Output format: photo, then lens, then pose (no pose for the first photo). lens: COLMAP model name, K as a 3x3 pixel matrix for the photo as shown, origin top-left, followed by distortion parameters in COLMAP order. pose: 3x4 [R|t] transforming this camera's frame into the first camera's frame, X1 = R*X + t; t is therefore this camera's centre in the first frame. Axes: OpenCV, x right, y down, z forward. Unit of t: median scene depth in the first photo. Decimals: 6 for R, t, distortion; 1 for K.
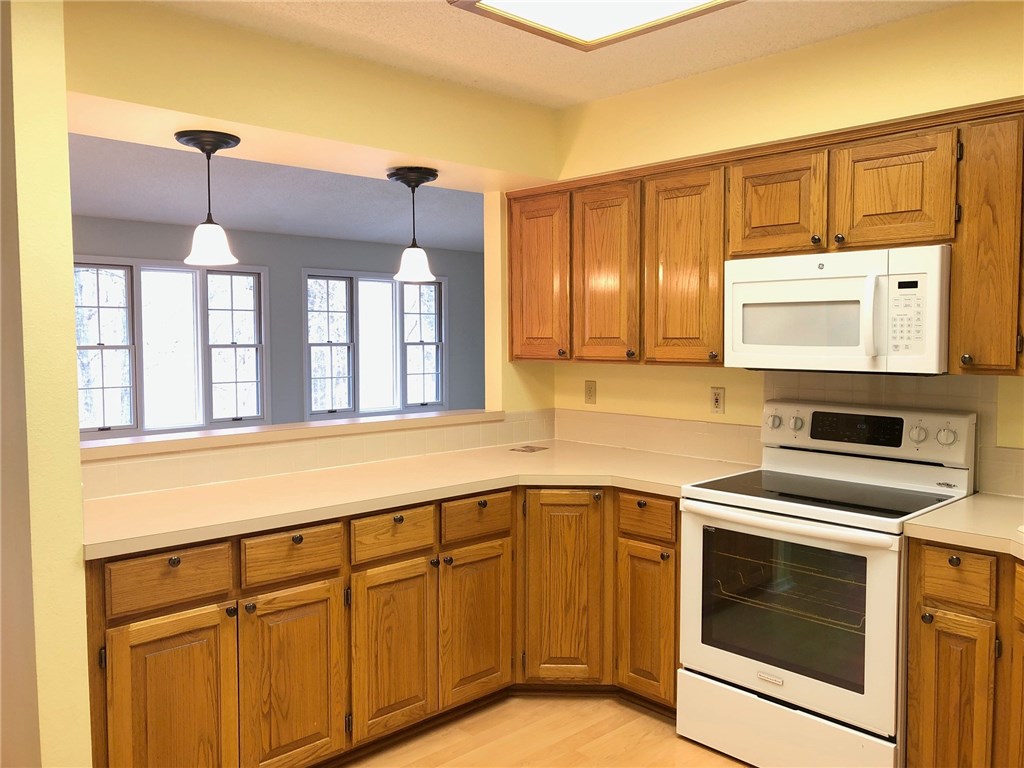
lens RADIAL K [[836.0, 0, 512.0], [0, 836.0, 384.0], [0, 0, 1]] dist [0.024206, 0.000447]
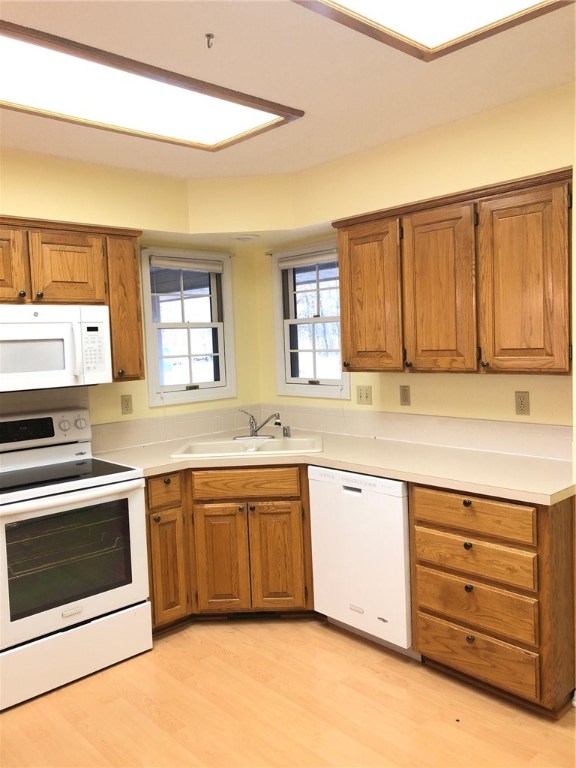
lens RADIAL K [[627.0, 0, 288.0], [0, 627.0, 384.0], [0, 0, 1]] dist [0.024206, 0.000447]
pose [[0.014520, -0.070740, 0.997389, -0.709276], [0.099708, 0.992625, 0.068951, -0.058697], [-0.994911, 0.098447, 0.021466, 0.604320]]
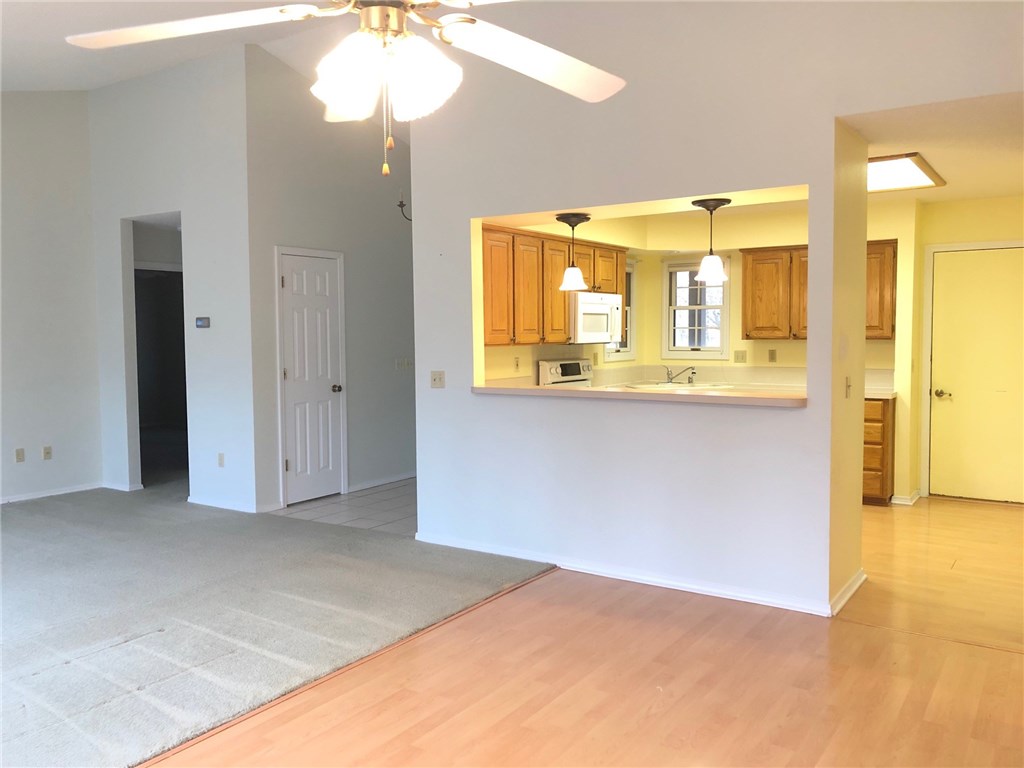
lens RADIAL K [[834.2, 0, 498.0], [0, 834.2, 378.8], [0, 0, 1]] dist [0.001343, 0.000302]
pose [[-0.199066, -0.054154, 0.978489, -1.986936], [0.068832, 0.995233, 0.069084, -0.102576], [-0.977566, 0.081104, -0.194390, 1.855047]]
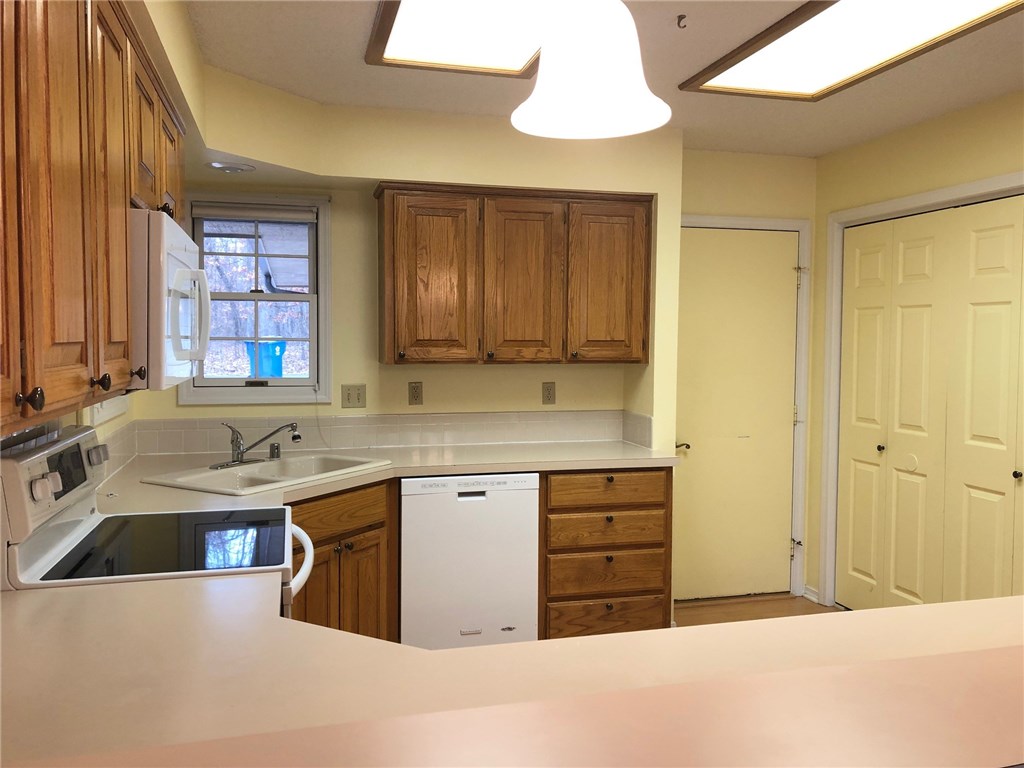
lens RADIAL K [[834.9, 0, 512.0], [0, 834.9, 384.0], [0, 0, 1]] dist [0.113629, -0.000319]
pose [[-0.876480, -0.029414, 0.480539, -0.291675], [0.026681, 0.993630, 0.109485, -0.099486], [-0.480699, 0.108782, -0.870112, 1.632259]]
